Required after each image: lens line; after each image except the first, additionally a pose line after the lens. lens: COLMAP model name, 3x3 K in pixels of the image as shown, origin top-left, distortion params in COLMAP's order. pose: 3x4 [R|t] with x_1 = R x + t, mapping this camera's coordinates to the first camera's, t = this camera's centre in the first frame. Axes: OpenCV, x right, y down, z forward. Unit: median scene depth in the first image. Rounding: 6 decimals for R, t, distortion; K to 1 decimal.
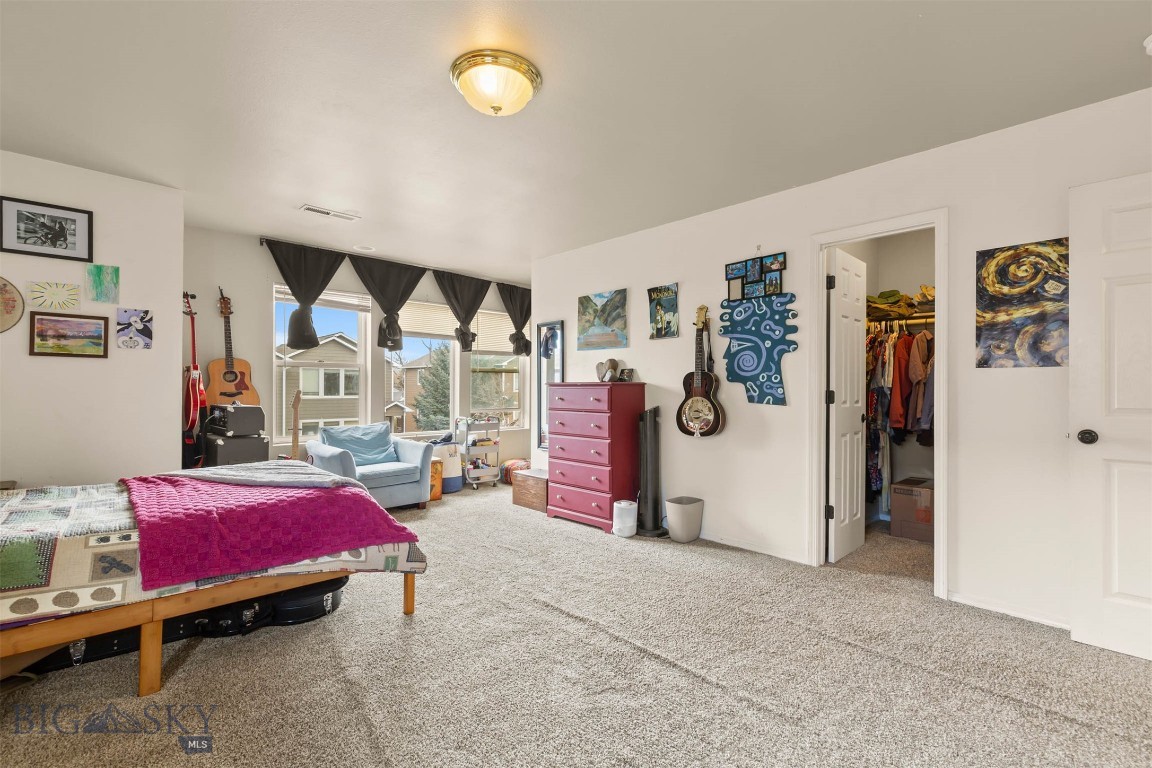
lens RADIAL K [[521.9, 0, 569.0], [0, 521.9, 384.9], [0, 0, 1]] dist [0.006092, -0.001436]
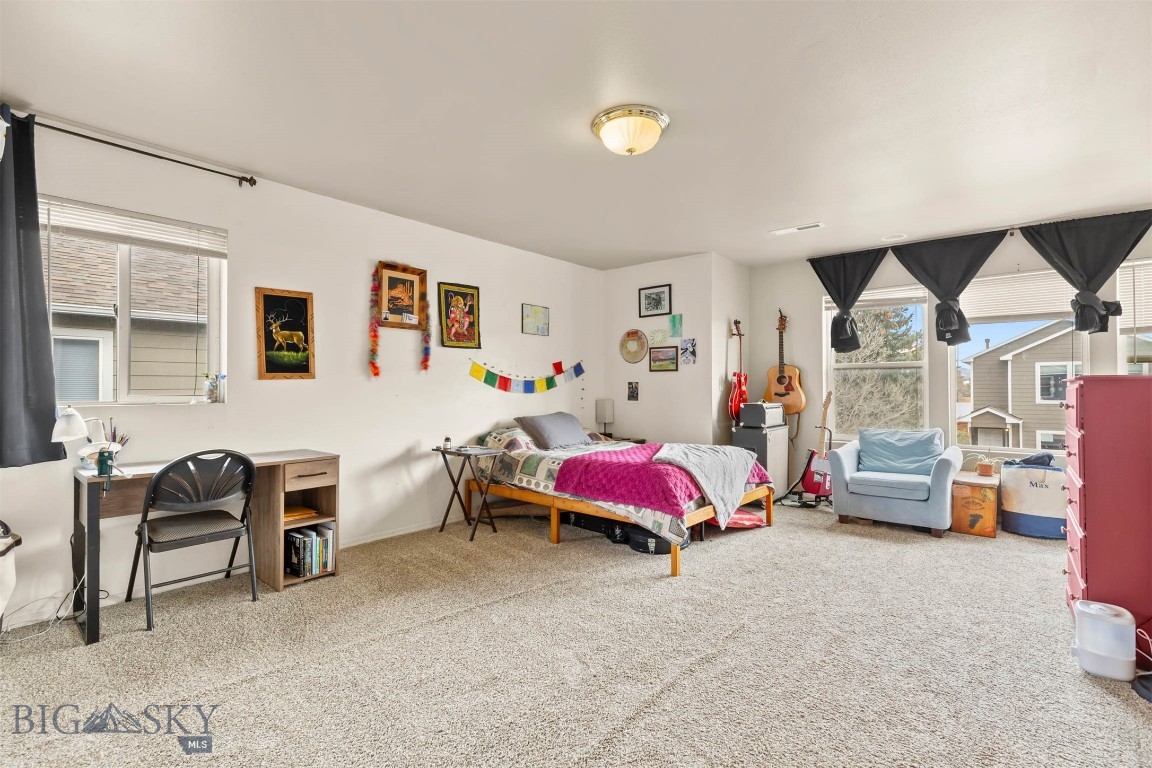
lens RADIAL K [[521.9, 0, 572.2], [0, 521.9, 386.1], [0, 0, 1]] dist [0.006092, -0.001436]
pose [[0.100016, -0.006983, -0.994961, 0.681780], [0.008061, 0.999948, -0.006208, 0.002715], [0.994953, -0.007400, 0.100067, 0.499877]]
